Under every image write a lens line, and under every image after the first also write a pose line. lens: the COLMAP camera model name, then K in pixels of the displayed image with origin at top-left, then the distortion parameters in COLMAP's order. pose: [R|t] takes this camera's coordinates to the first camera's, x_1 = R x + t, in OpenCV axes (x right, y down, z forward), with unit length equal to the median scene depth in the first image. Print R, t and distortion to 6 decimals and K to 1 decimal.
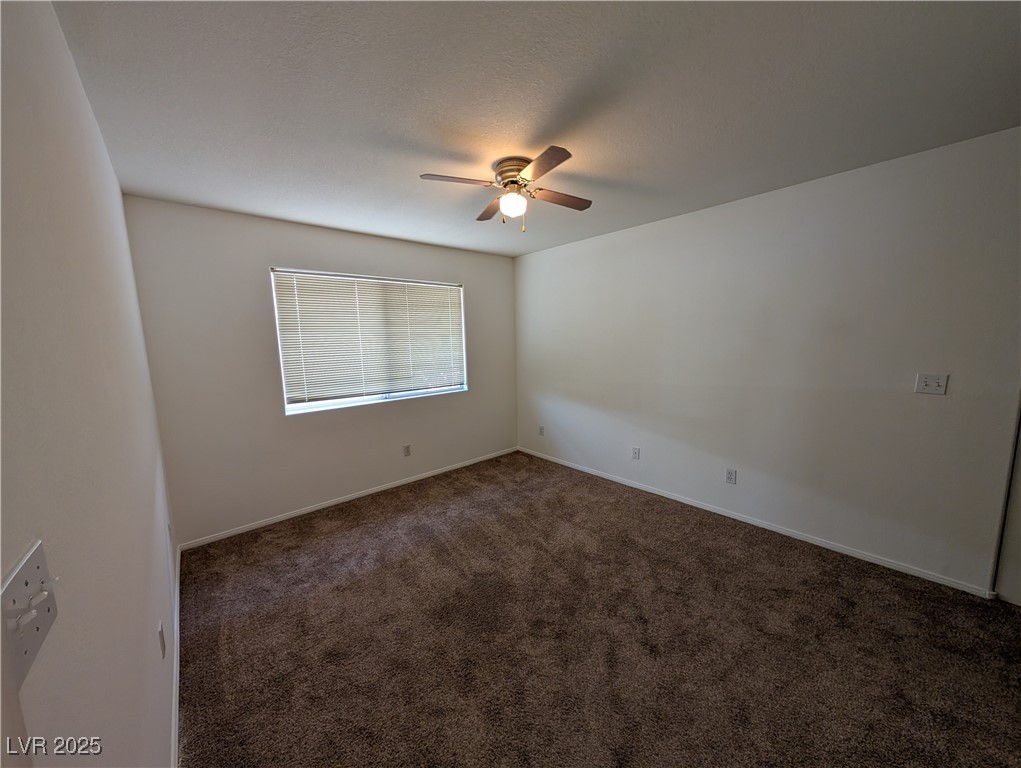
lens RADIAL K [[368.4, 0, 509.0], [0, 368.4, 384.0], [0, 0, 1]] dist [0.003348, 0.000944]
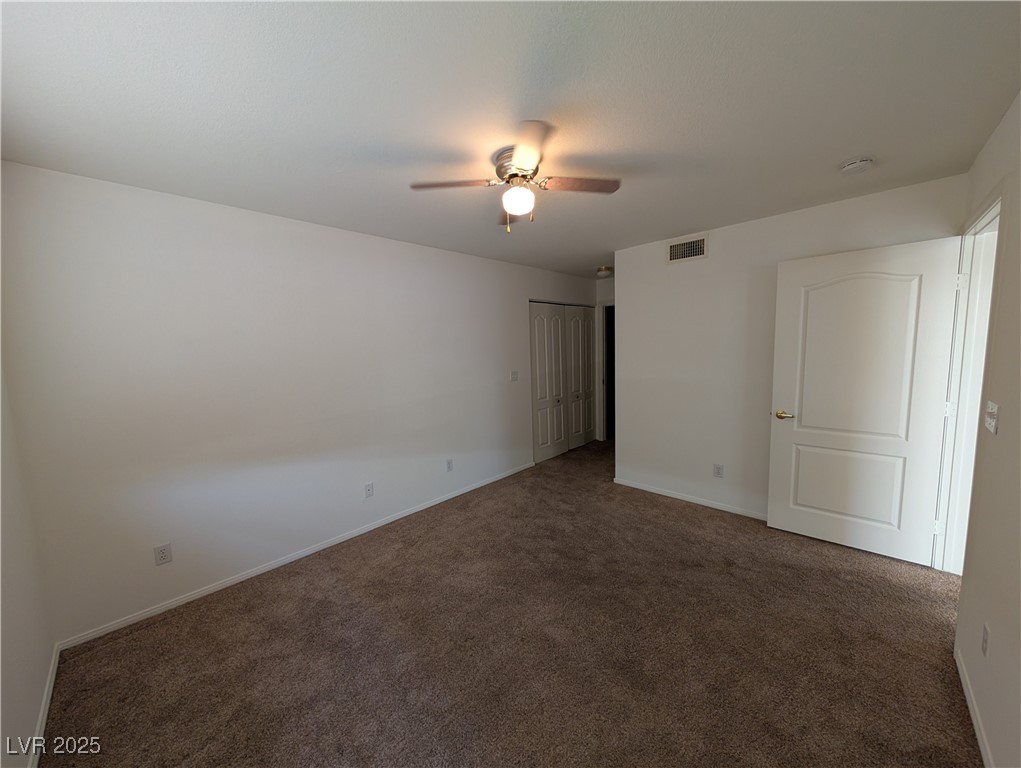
lens RADIAL K [[368.4, 0, 509.7], [0, 368.4, 386.4], [0, 0, 1]] dist [0.003348, 0.000944]
pose [[-0.079513, -0.080430, 0.993584, -0.656411], [0.162226, 0.982408, 0.092508, -0.098452], [-0.983545, 0.168541, -0.065066, 0.859417]]
